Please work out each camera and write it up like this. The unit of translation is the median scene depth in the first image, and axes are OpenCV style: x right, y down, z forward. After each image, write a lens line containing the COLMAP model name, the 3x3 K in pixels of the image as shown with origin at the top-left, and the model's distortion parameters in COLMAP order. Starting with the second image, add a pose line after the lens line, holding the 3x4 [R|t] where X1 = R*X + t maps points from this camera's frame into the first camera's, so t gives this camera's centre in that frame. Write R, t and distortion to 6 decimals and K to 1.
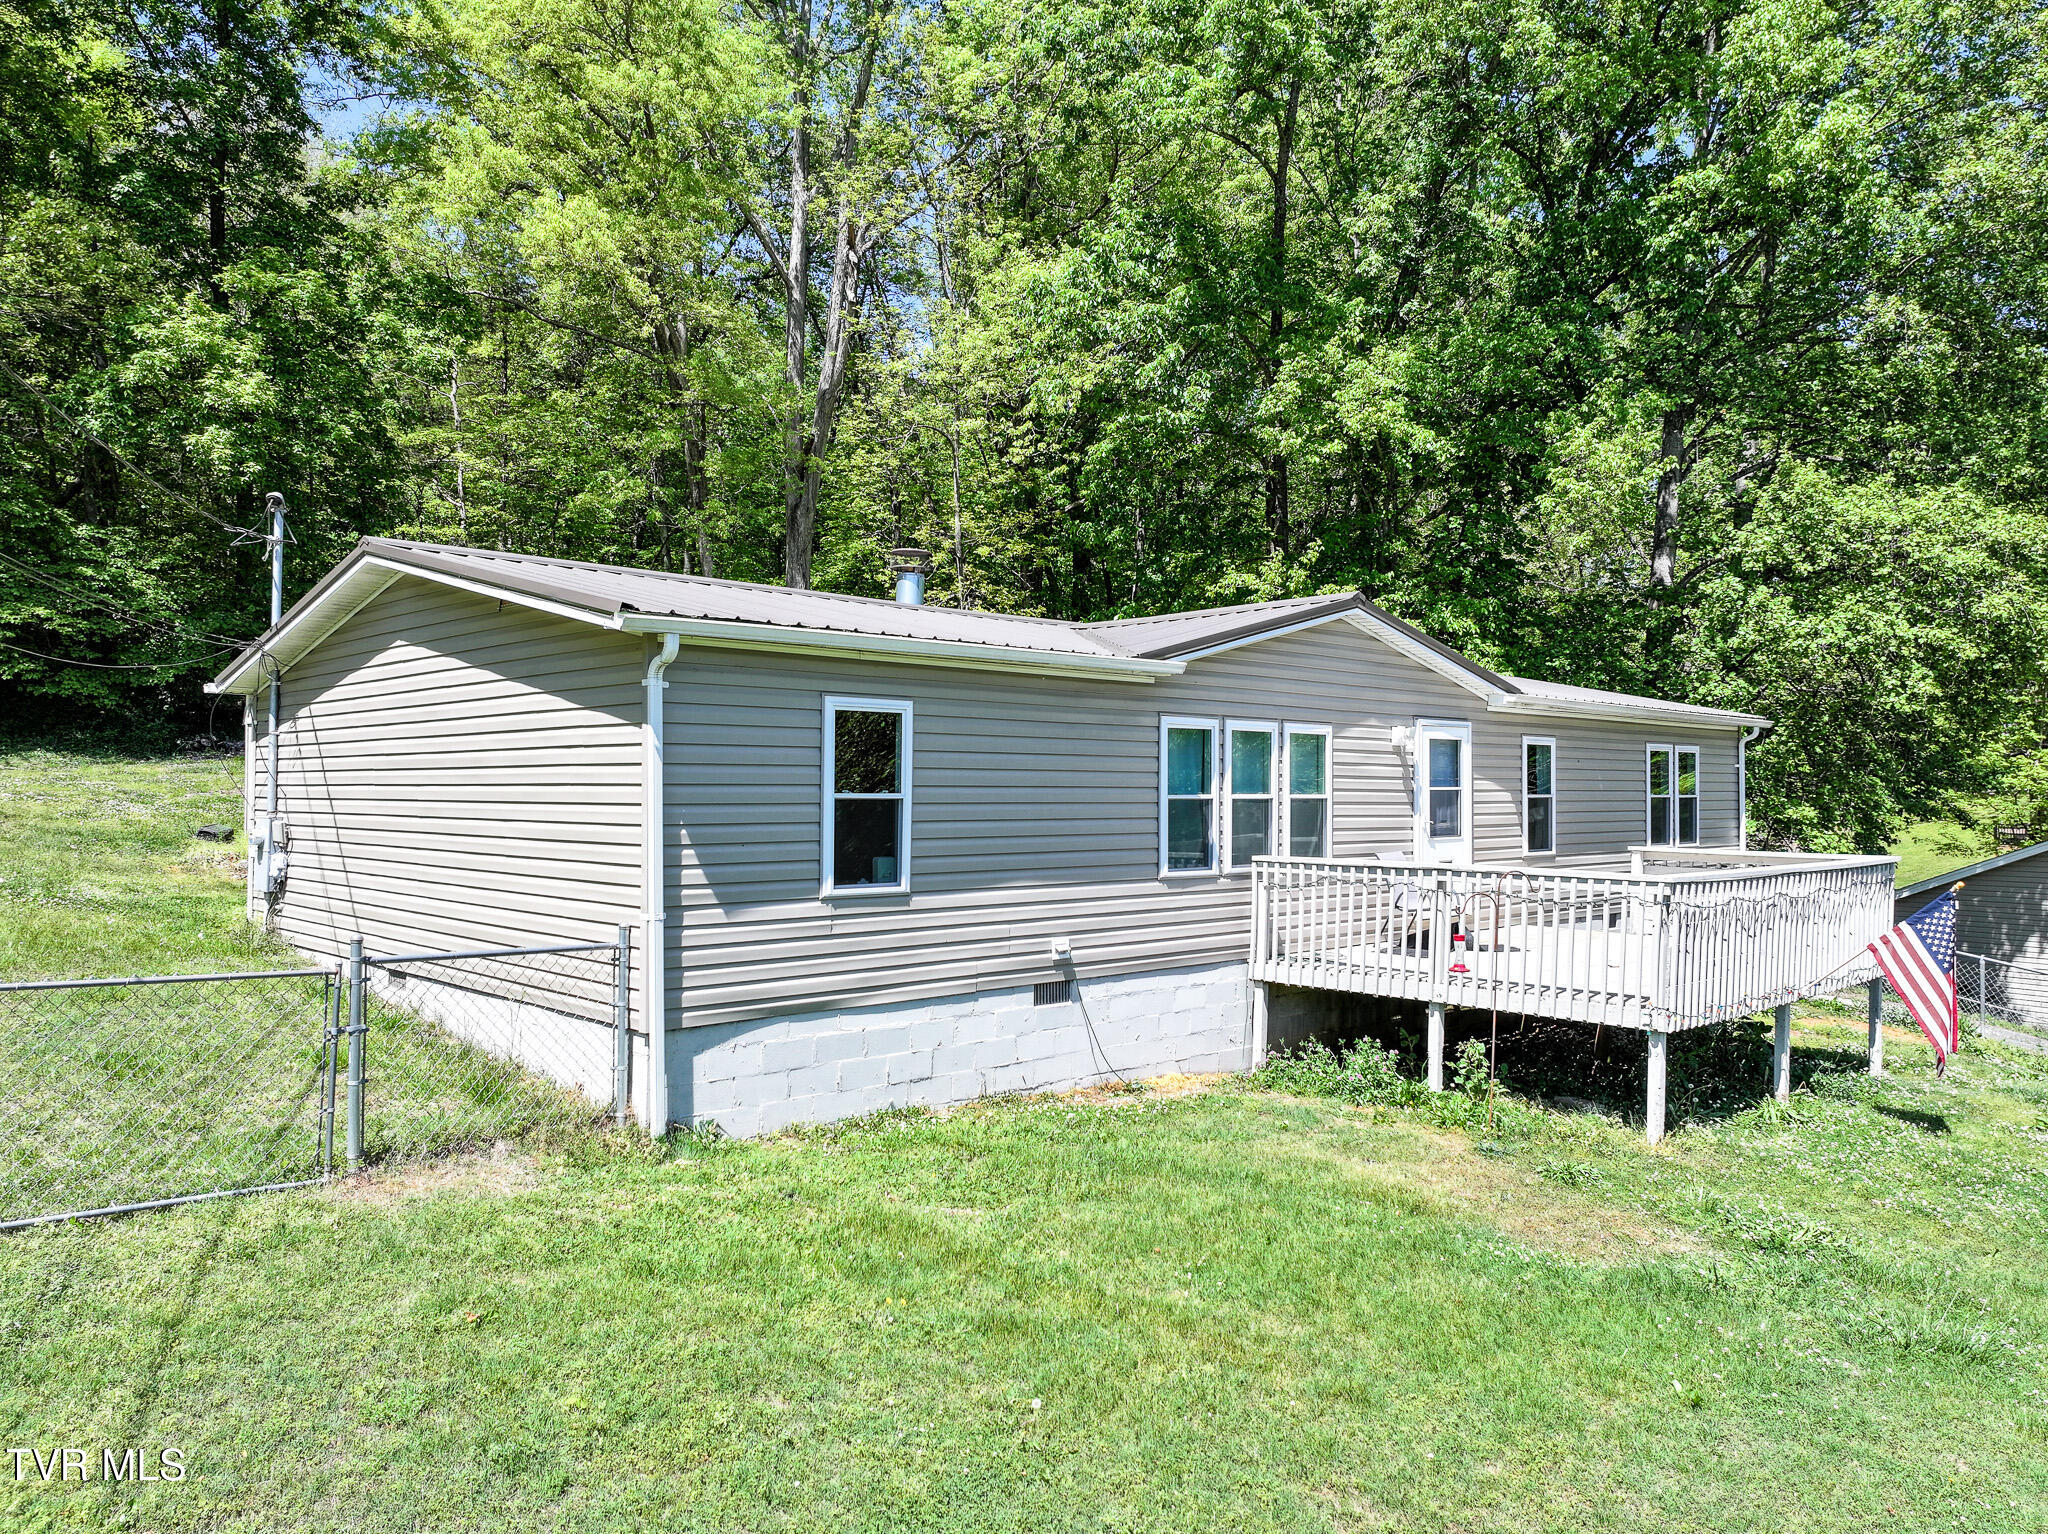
lens RADIAL K [[1451.8, 0, 1011.3], [0, 1451.8, 769.9], [0, 0, 1]] dist [0.008540, 0.001457]
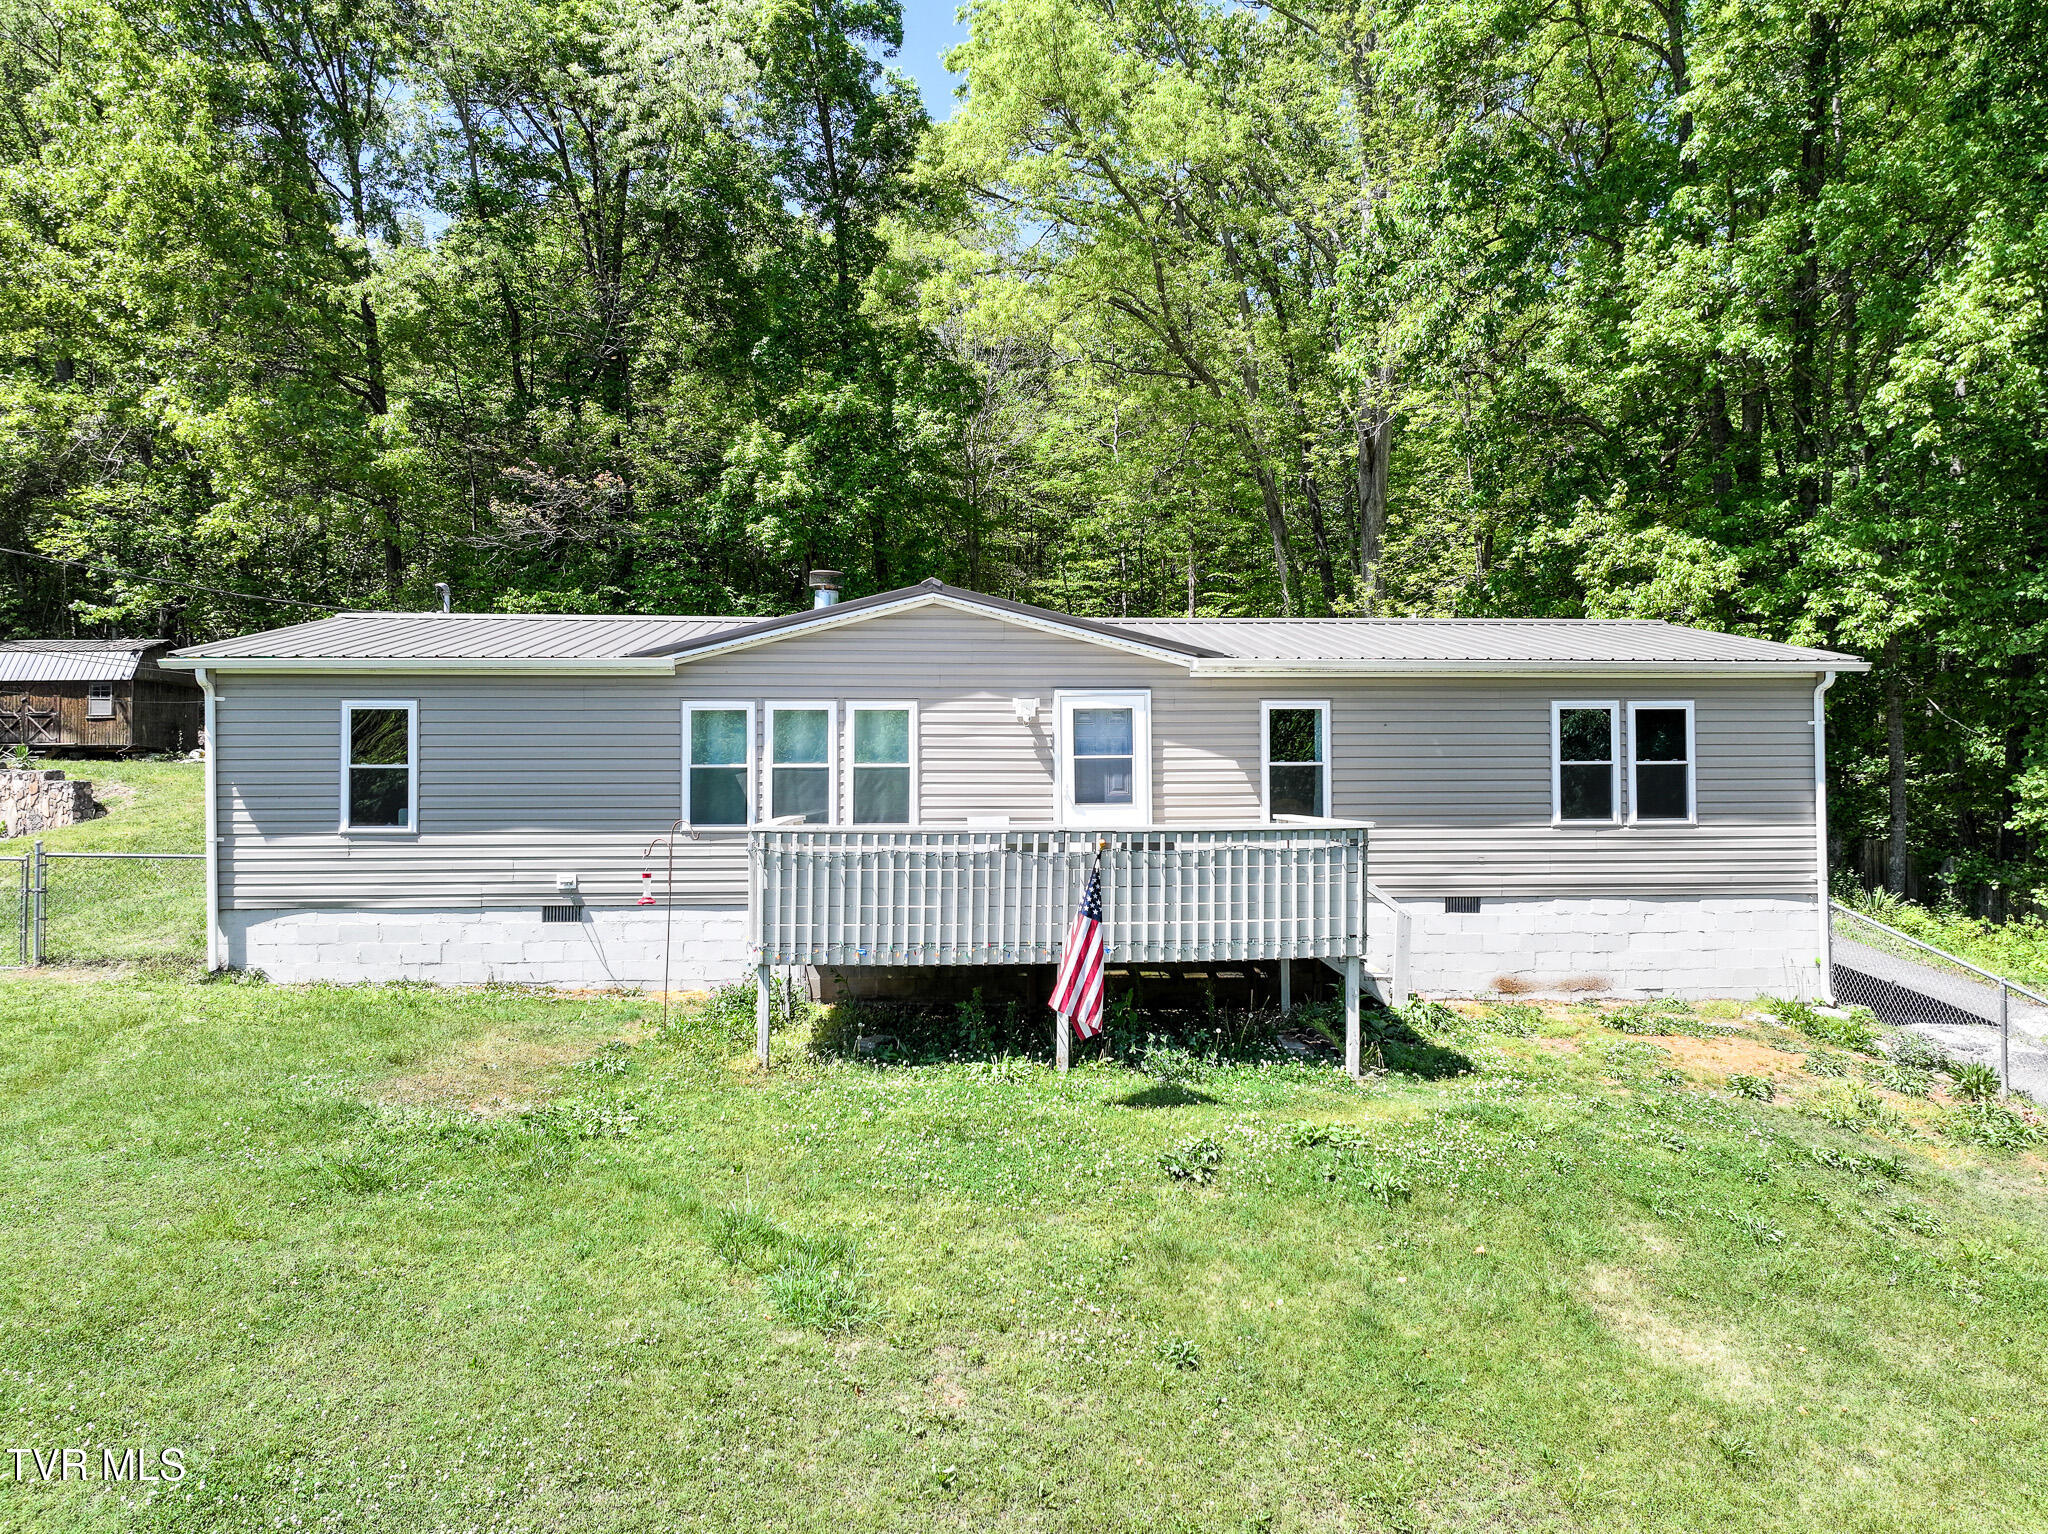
lens RADIAL K [[1451.8, 0, 1034.0], [0, 1451.8, 763.1], [0, 0, 1]] dist [0.008540, 0.001457]
pose [[0.778278, -0.020007, -0.627601, 1.039308], [0.015980, 0.999800, -0.012055, 0.033321], [0.627716, -0.000647, 0.778442, 0.203393]]
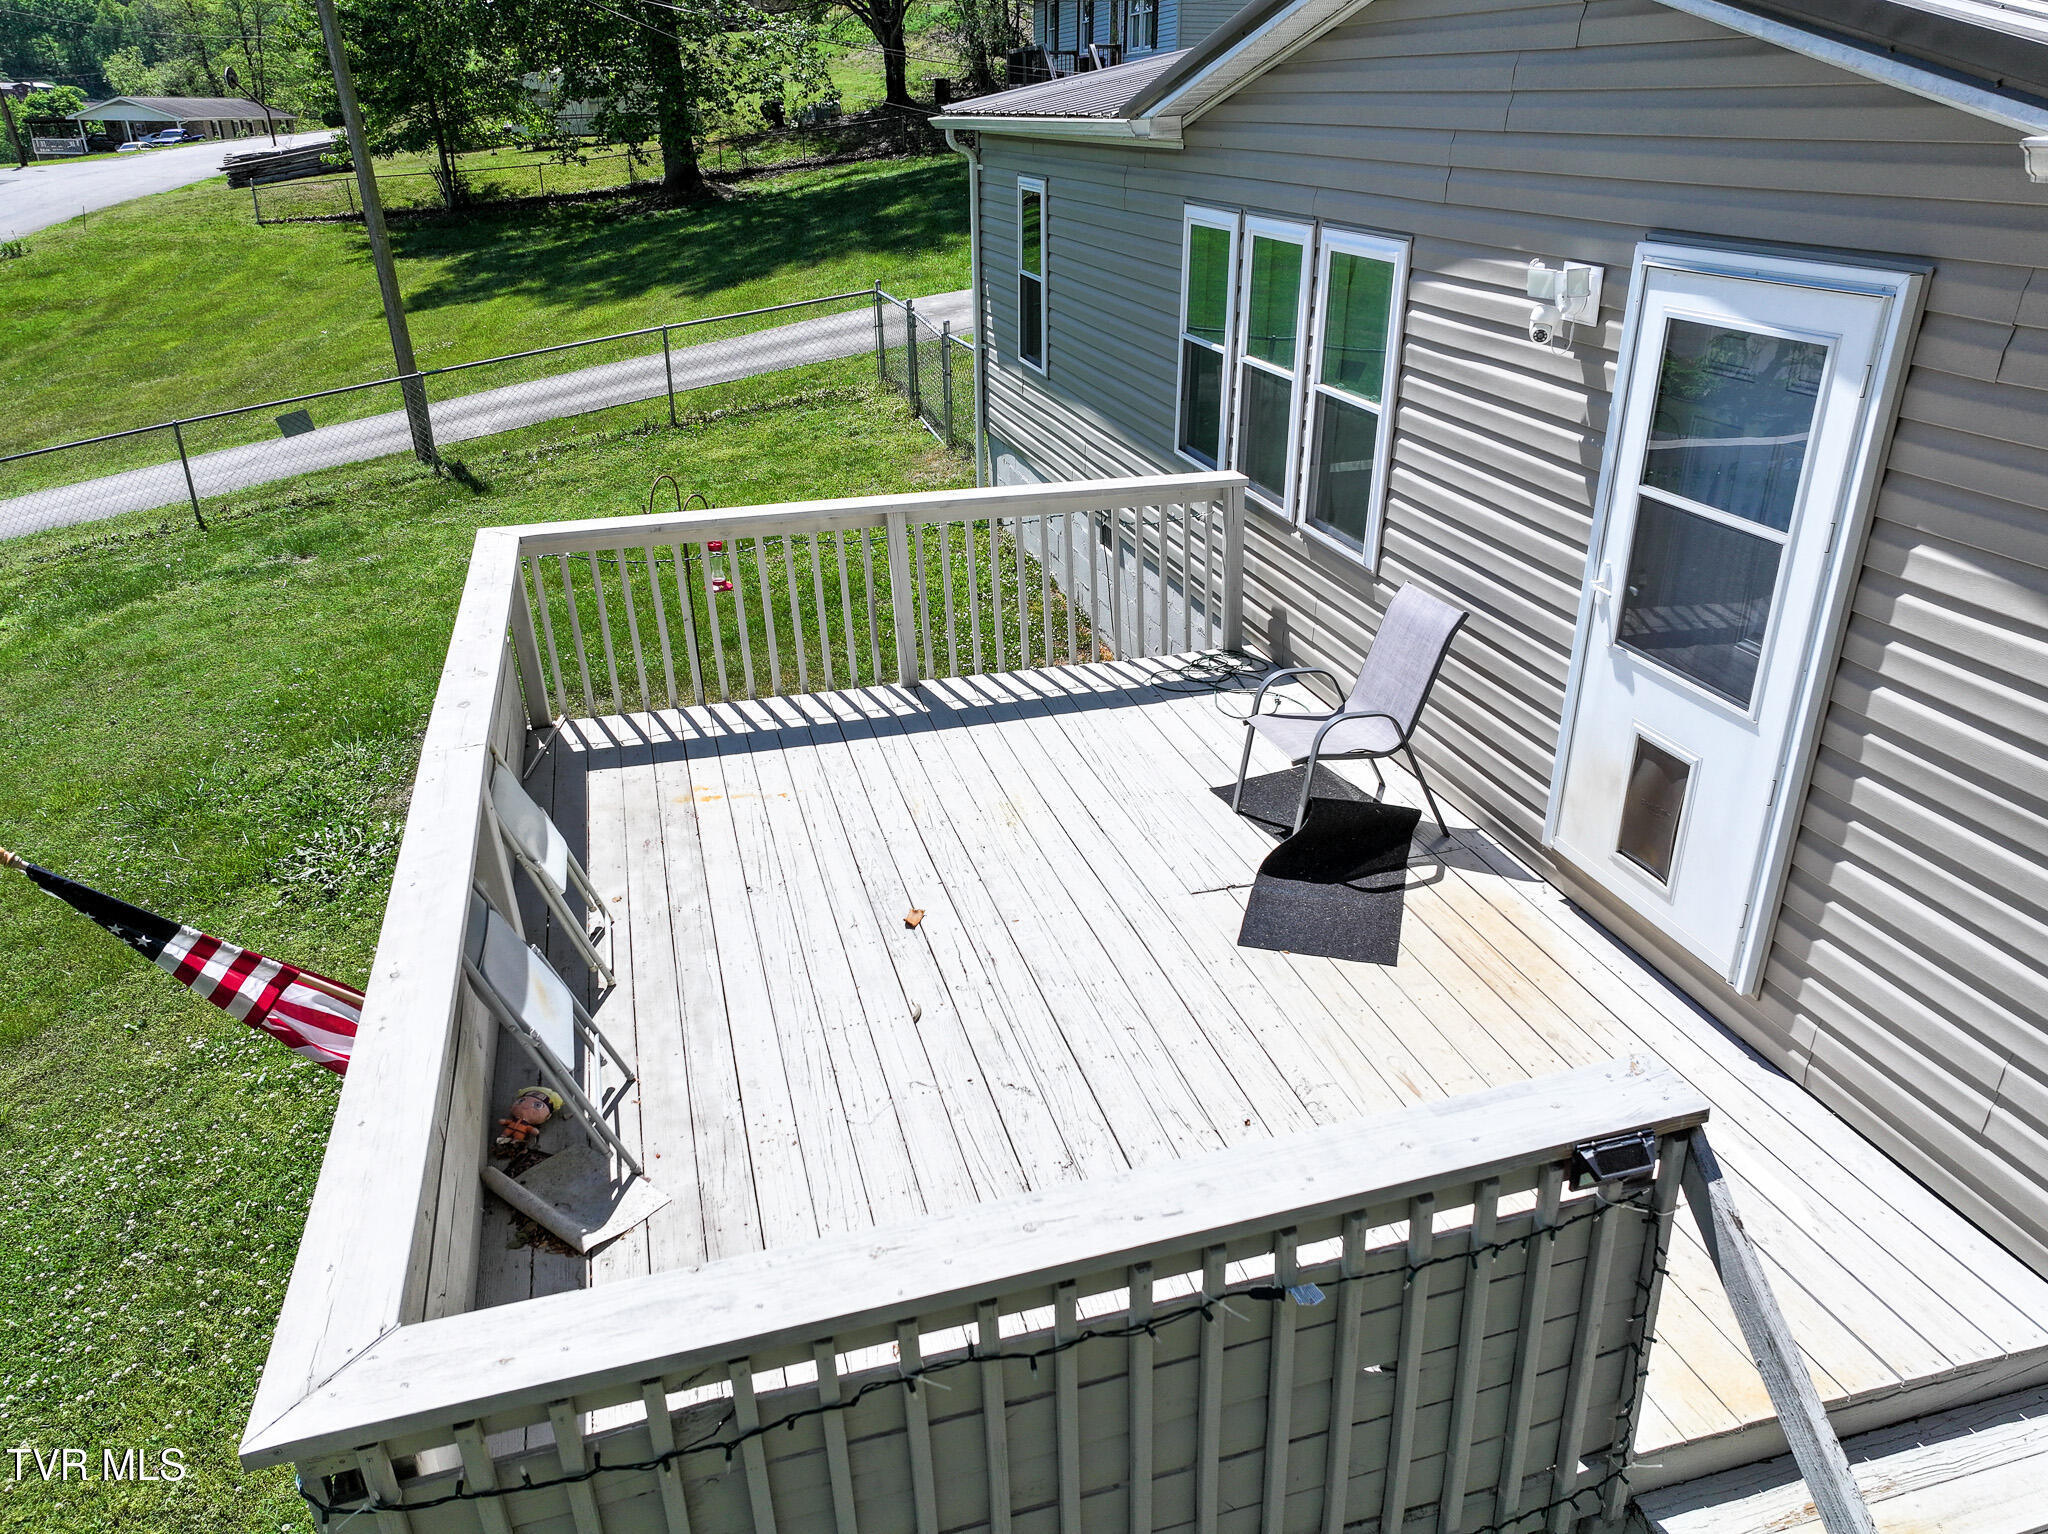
lens RADIAL K [[1451.8, 0, 1023.7], [0, 1451.8, 768.7], [0, 0, 1]] dist [0.008540, 0.001457]
pose [[-0.462920, 0.376727, -0.802360, 0.698012], [0.029671, 0.911268, 0.410744, -0.071053], [0.885903, 0.166335, -0.433022, 1.169382]]
